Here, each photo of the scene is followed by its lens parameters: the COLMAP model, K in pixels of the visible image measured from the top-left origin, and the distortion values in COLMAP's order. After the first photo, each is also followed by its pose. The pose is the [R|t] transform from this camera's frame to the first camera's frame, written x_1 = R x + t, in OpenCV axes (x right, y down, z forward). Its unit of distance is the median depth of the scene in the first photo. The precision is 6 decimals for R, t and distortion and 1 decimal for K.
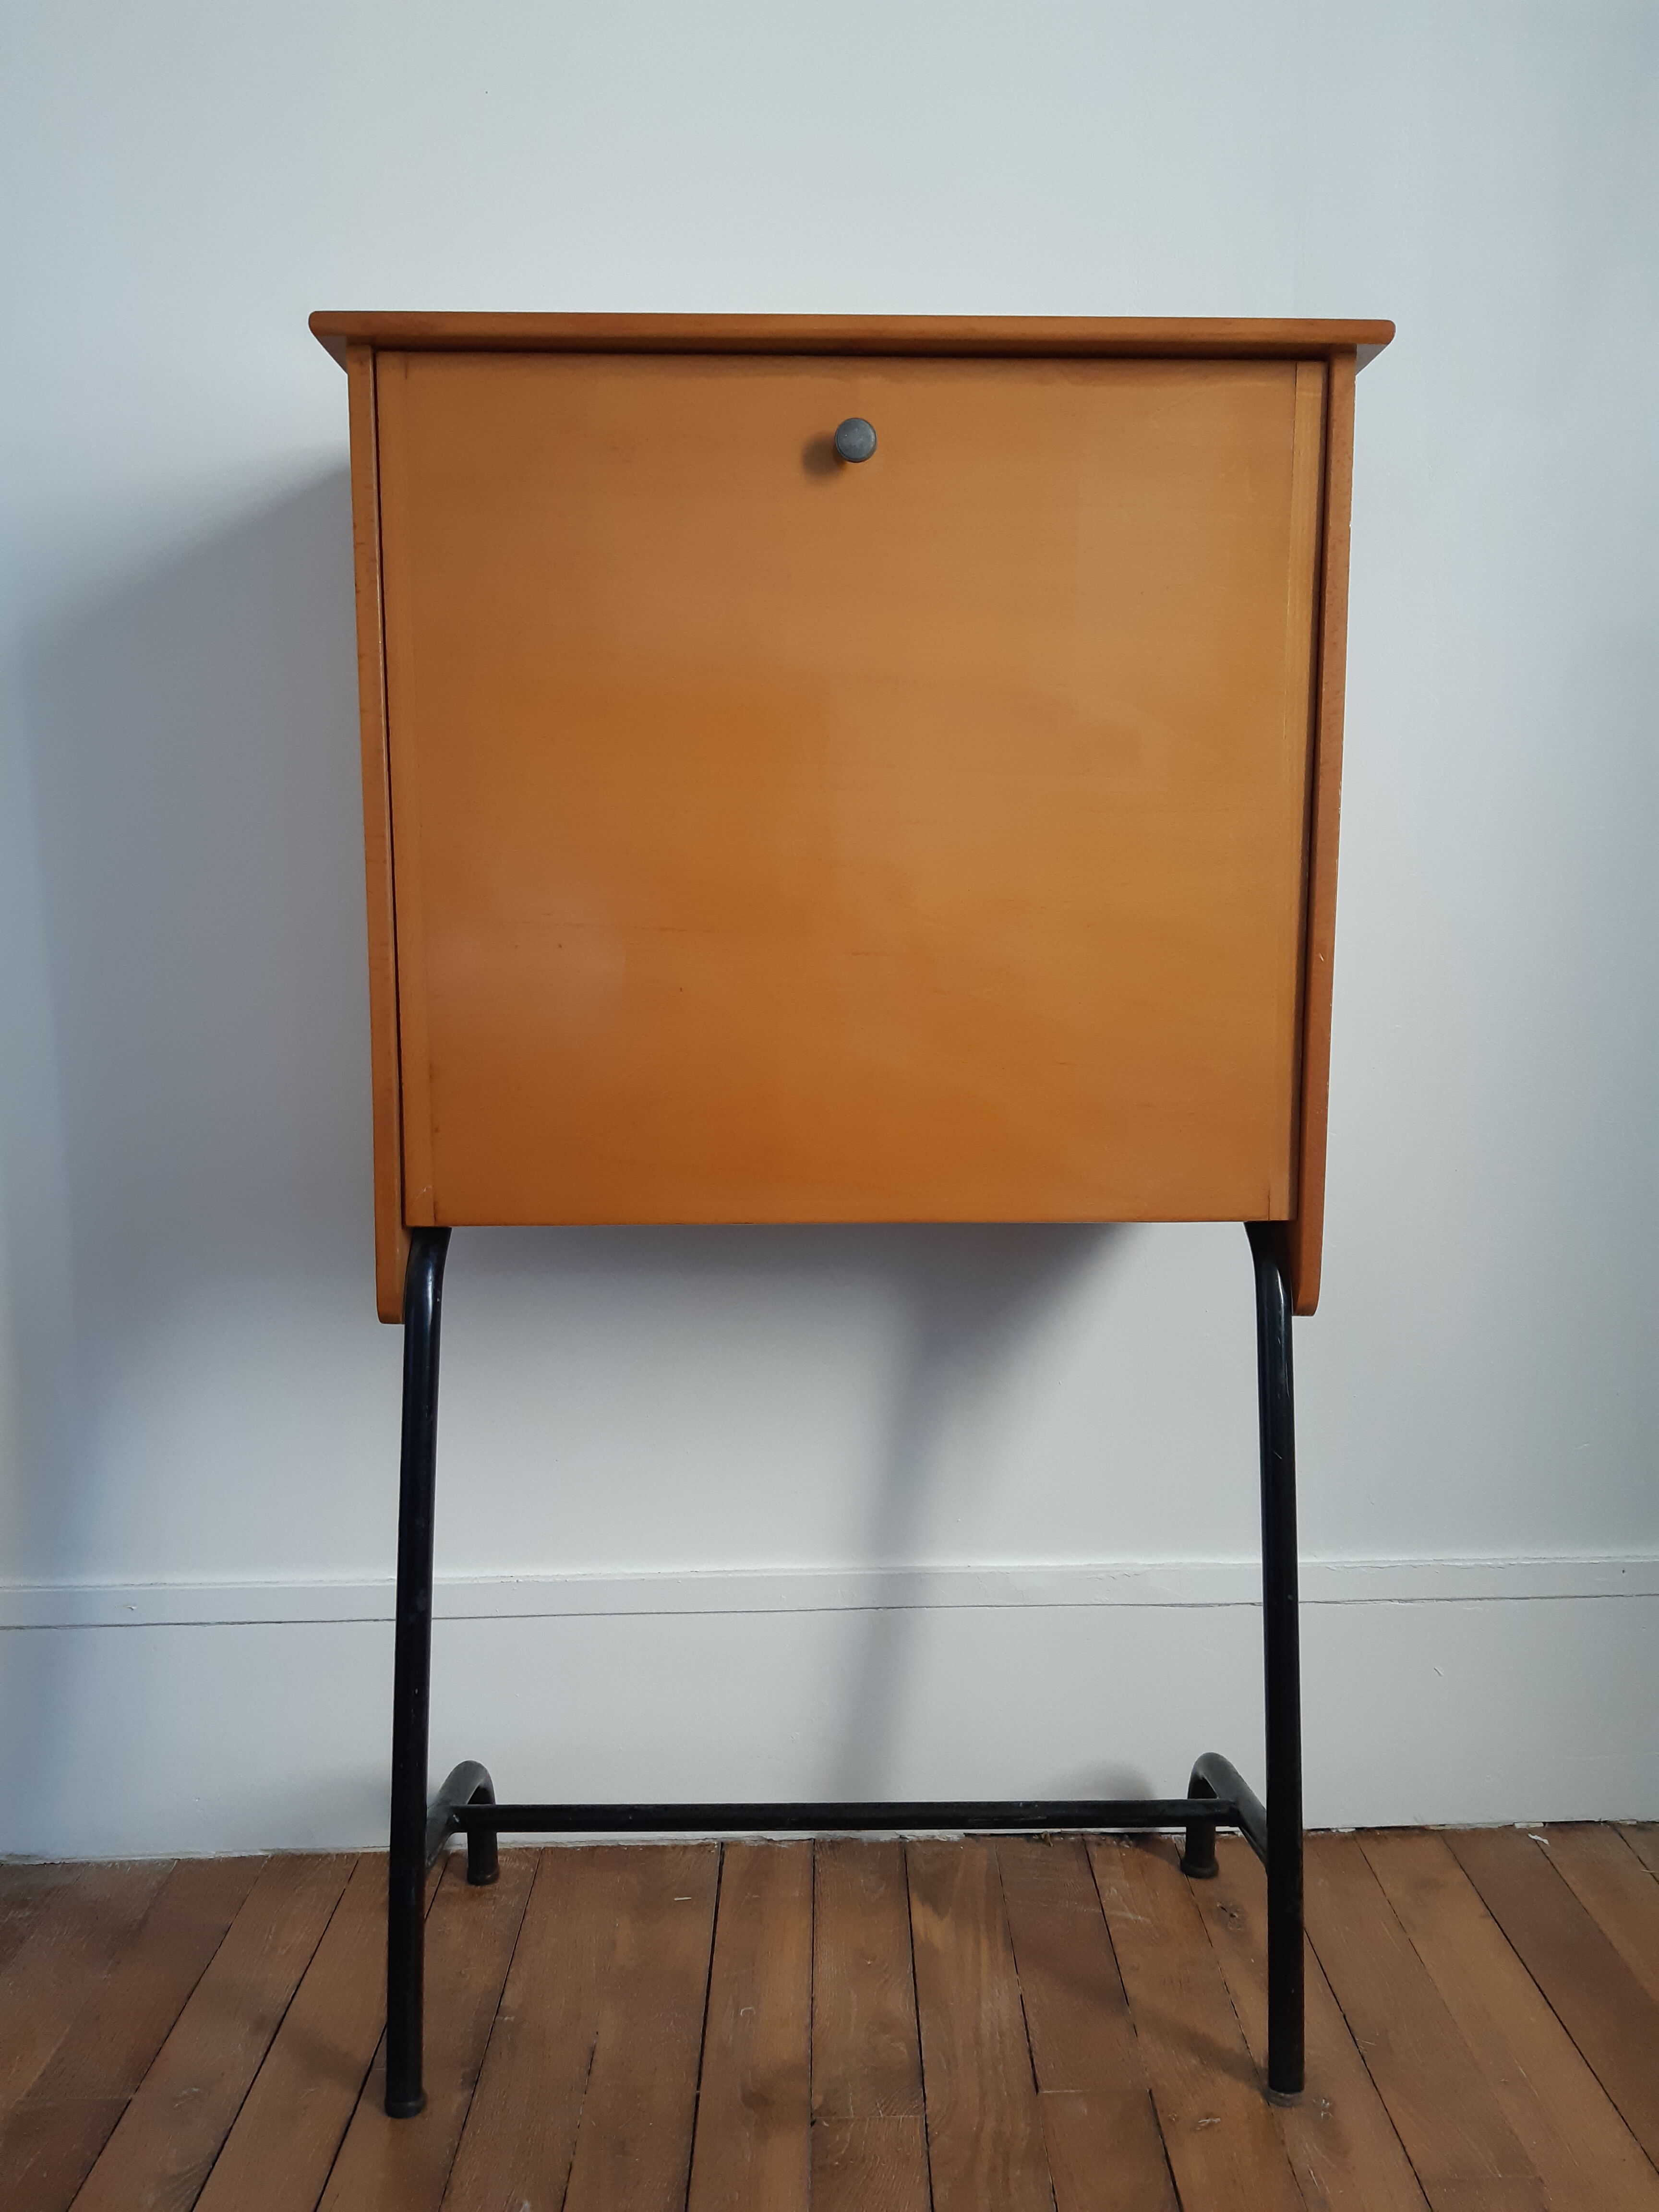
lens RADIAL K [[1722.5, 0, 829.5], [0, 1722.5, 1106.0], [0, 0, 1]] dist [0.072459, -0.145512]
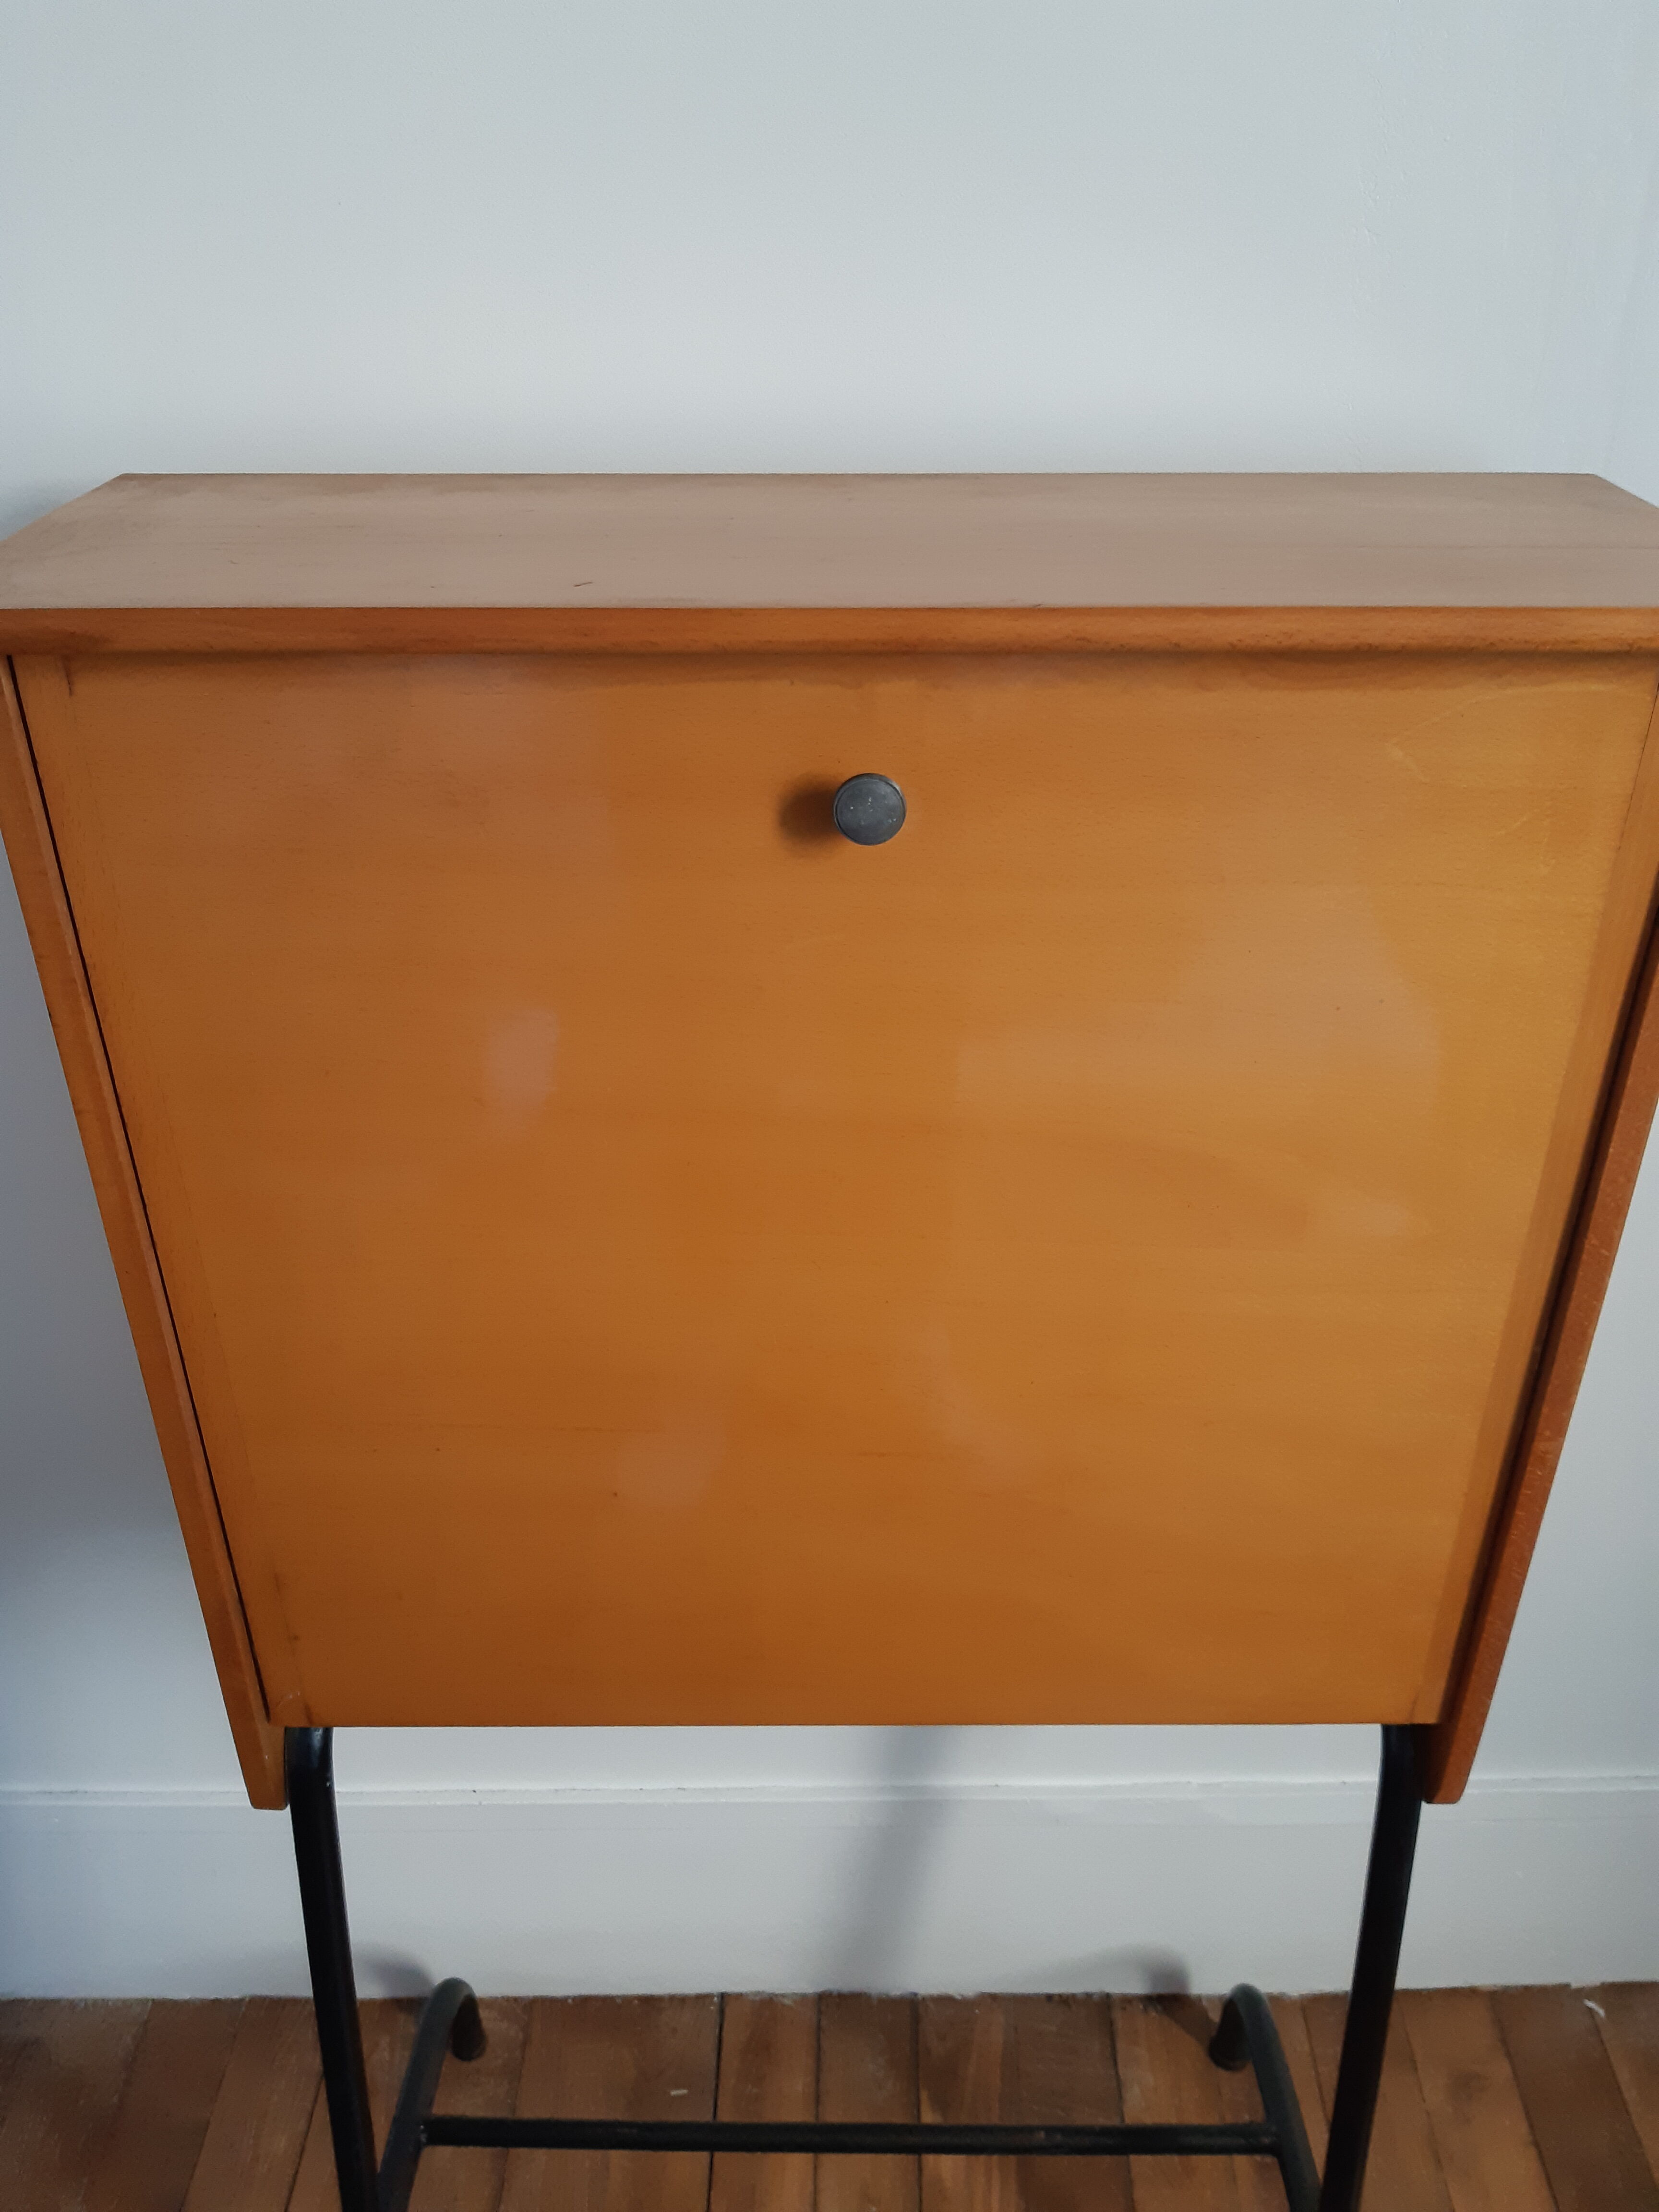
lens RADIAL K [[1722.5, 0, 829.5], [0, 1722.5, 1106.0], [0, 0, 1]] dist [0.072459, -0.145512]
pose [[0.999787, 0.008232, -0.018937, 0.011828], [-0.000067, 0.918371, 0.395722, -0.450472], [0.020649, -0.395636, 0.918175, 0.378705]]
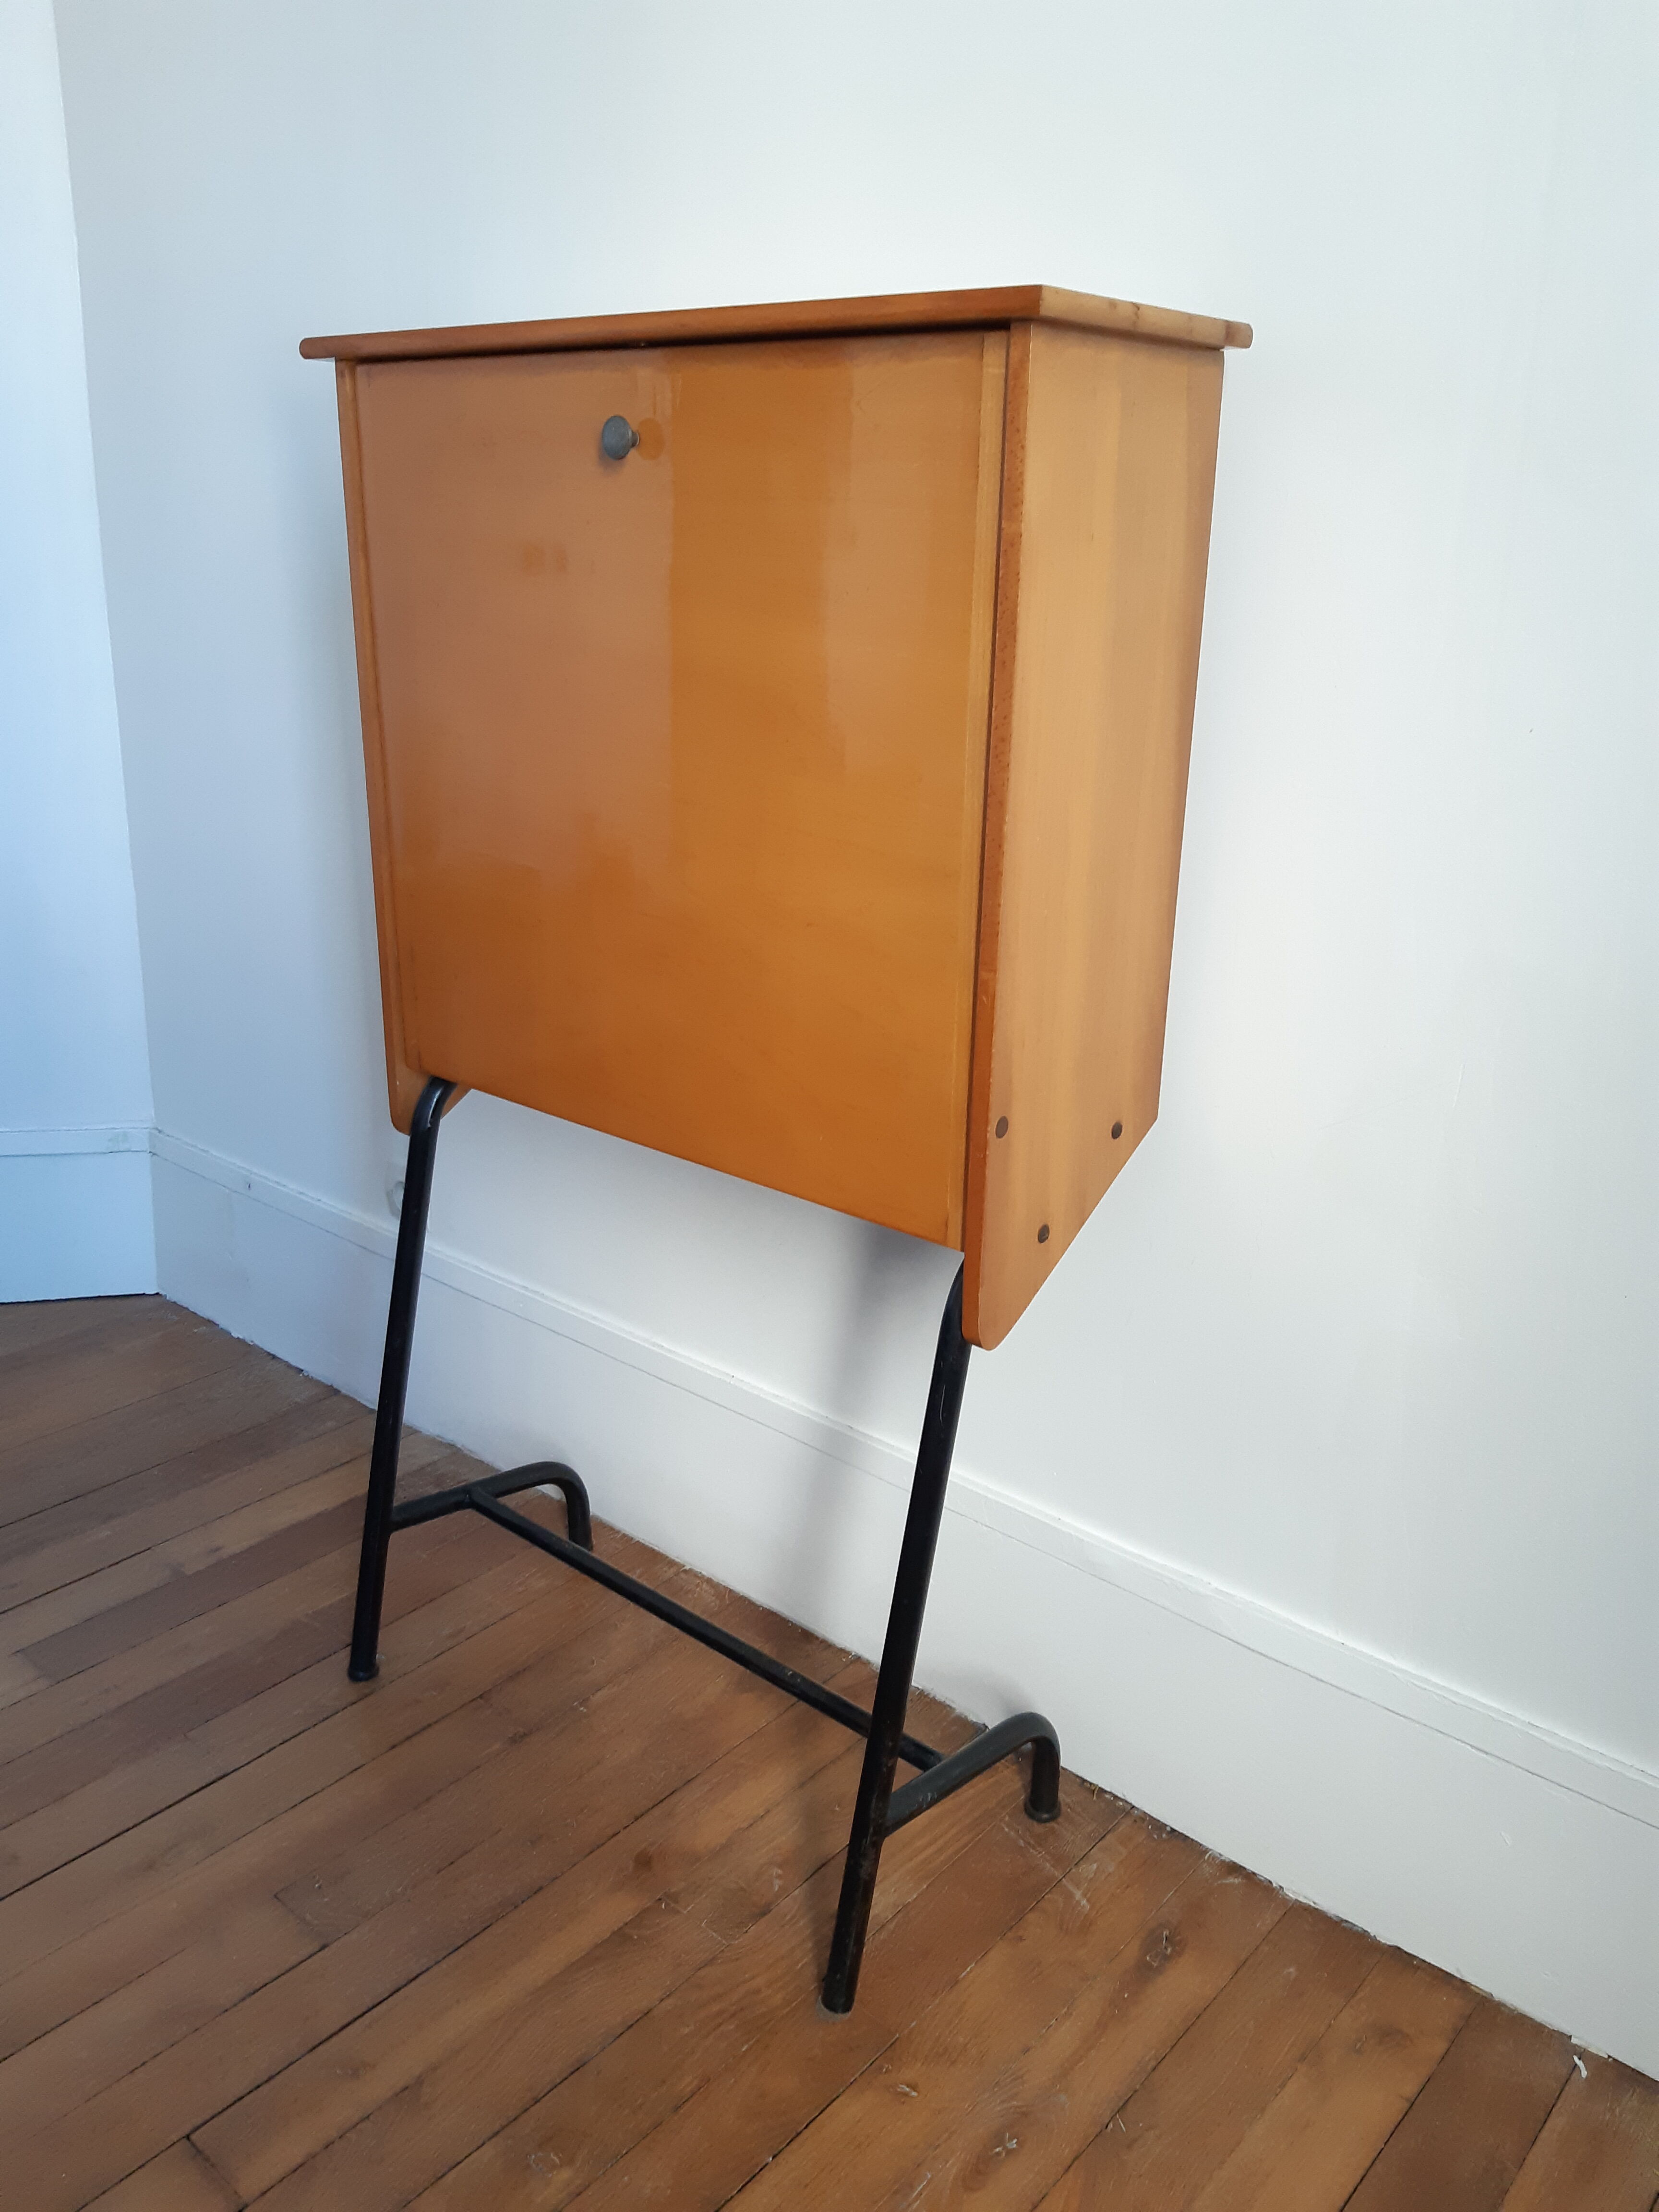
lens RADIAL K [[1722.5, 0, 829.5], [0, 1722.5, 1106.0], [0, 0, 1]] dist [0.072459, -0.145512]
pose [[0.747003, 0.231163, -0.623337, 0.632842], [-0.097794, 0.965611, 0.240898, -0.224358], [0.657588, -0.118993, 0.743921, 0.220107]]
